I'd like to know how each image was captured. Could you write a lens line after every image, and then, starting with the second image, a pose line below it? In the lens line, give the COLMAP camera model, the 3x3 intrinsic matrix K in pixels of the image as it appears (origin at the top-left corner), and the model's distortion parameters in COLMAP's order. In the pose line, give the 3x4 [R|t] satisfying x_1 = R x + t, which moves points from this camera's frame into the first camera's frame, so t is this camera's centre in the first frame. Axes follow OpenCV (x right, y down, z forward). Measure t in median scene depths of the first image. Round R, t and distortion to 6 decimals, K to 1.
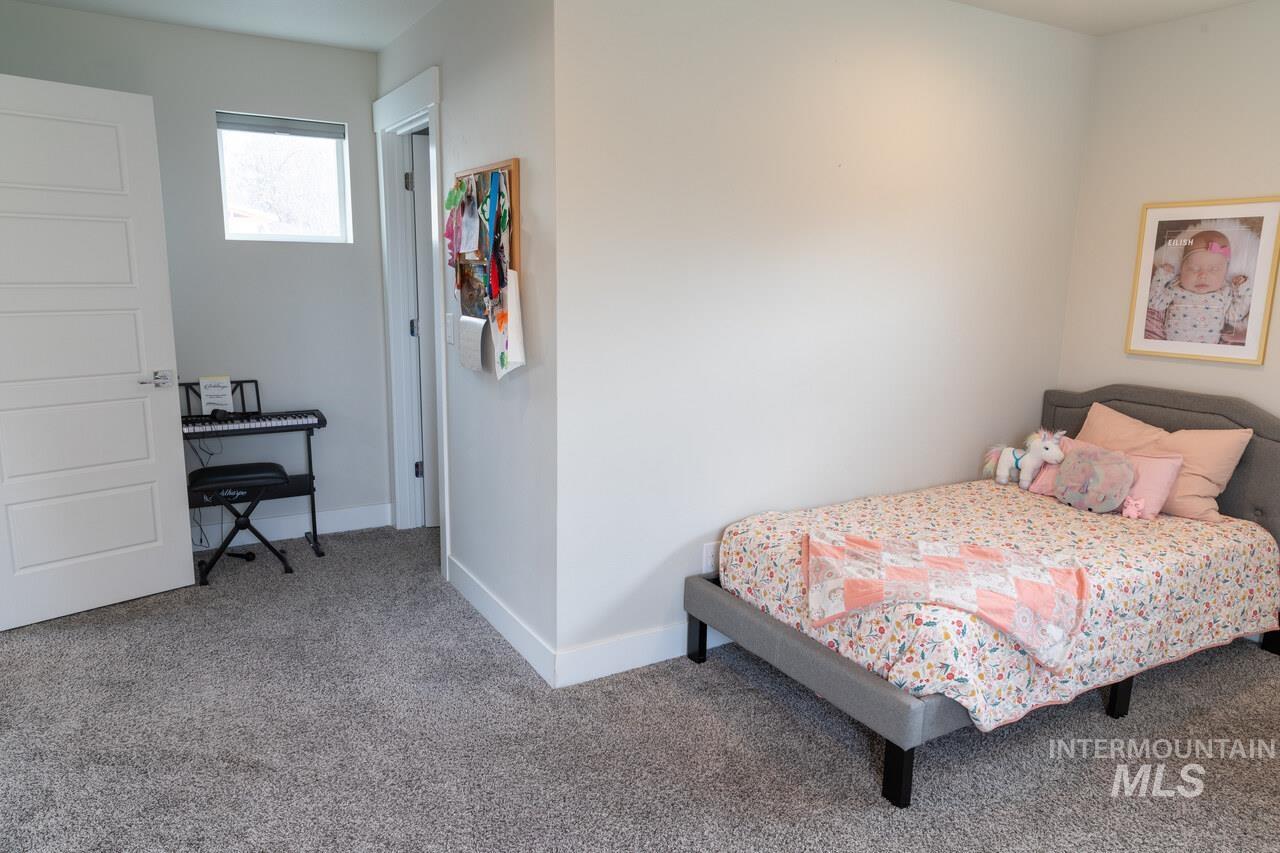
lens RADIAL K [[871.1, 0, 640.2], [0, 871.1, 432.1], [0, 0, 1]] dist [0.008377, 0.003122]
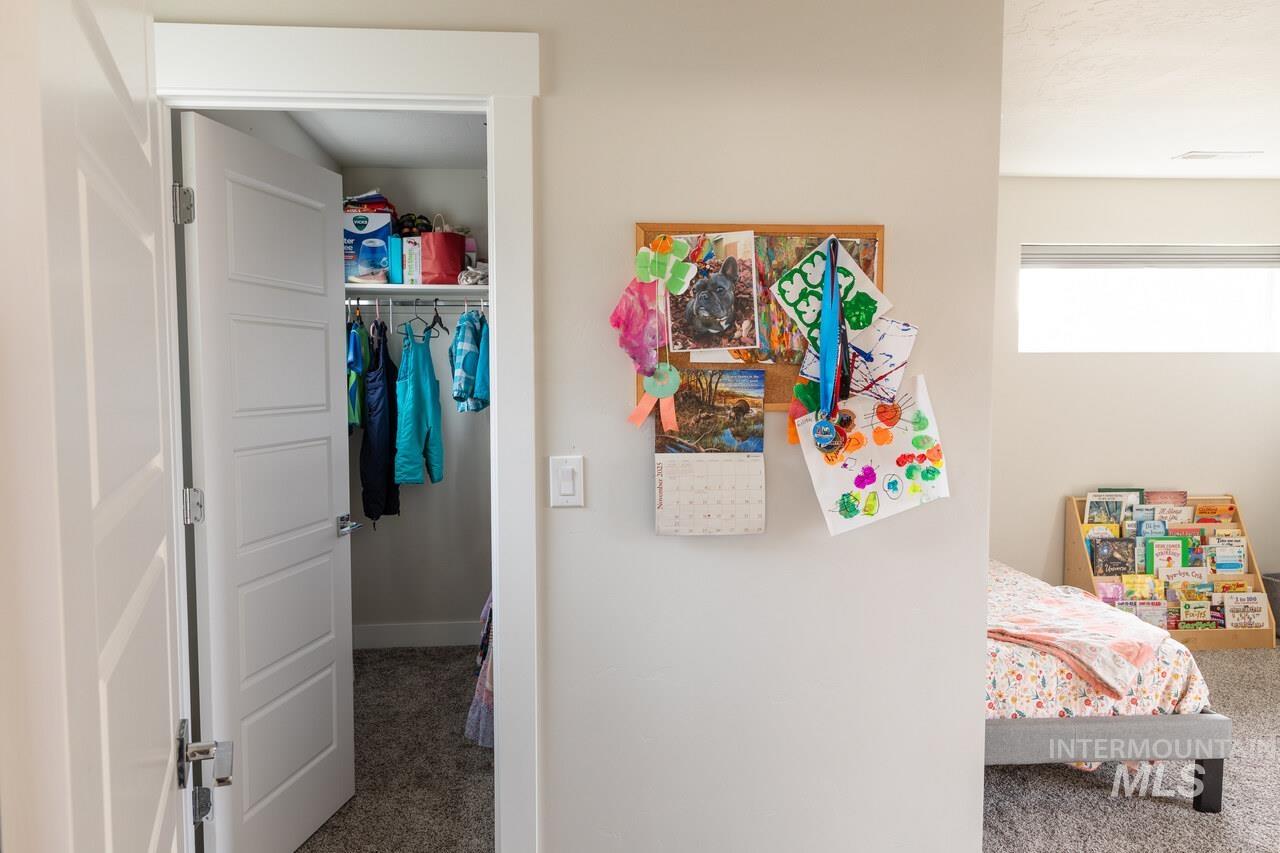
lens RADIAL K [[871.1, 0, 675.2], [0, 871.1, 427.4], [0, 0, 1]] dist [0.008377, 0.003122]
pose [[0.437545, -0.078304, 0.895781, -0.740362], [0.182487, 0.983203, -0.003190, -0.151918], [-0.880485, 0.164864, 0.444485, 0.729047]]
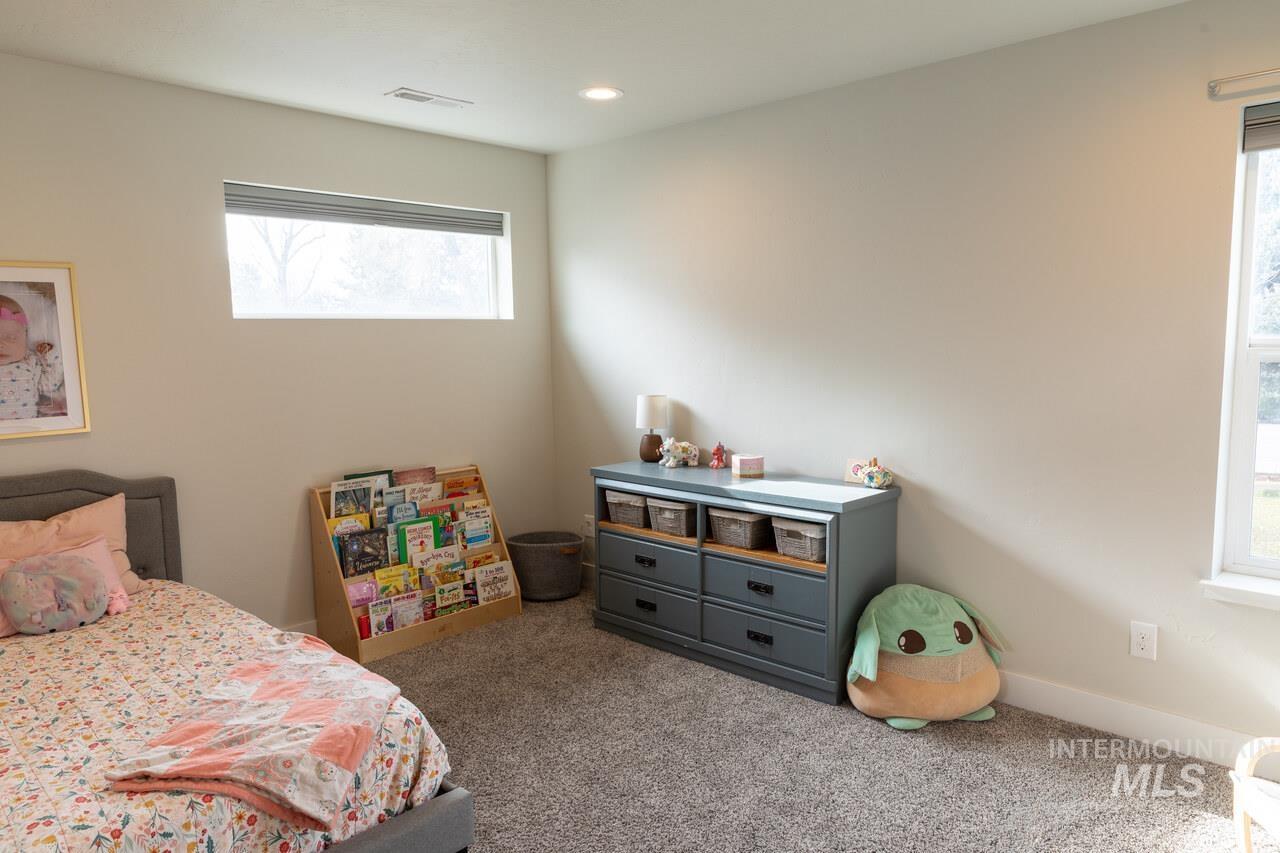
lens RADIAL K [[871.1, 0, 641.0], [0, 871.1, 420.6], [0, 0, 1]] dist [0.008377, 0.003122]
pose [[-0.289232, -0.110723, 0.950834, -0.402589], [0.194760, 0.965706, 0.171698, -0.135785], [-0.937237, 0.234845, -0.257749, 0.664434]]
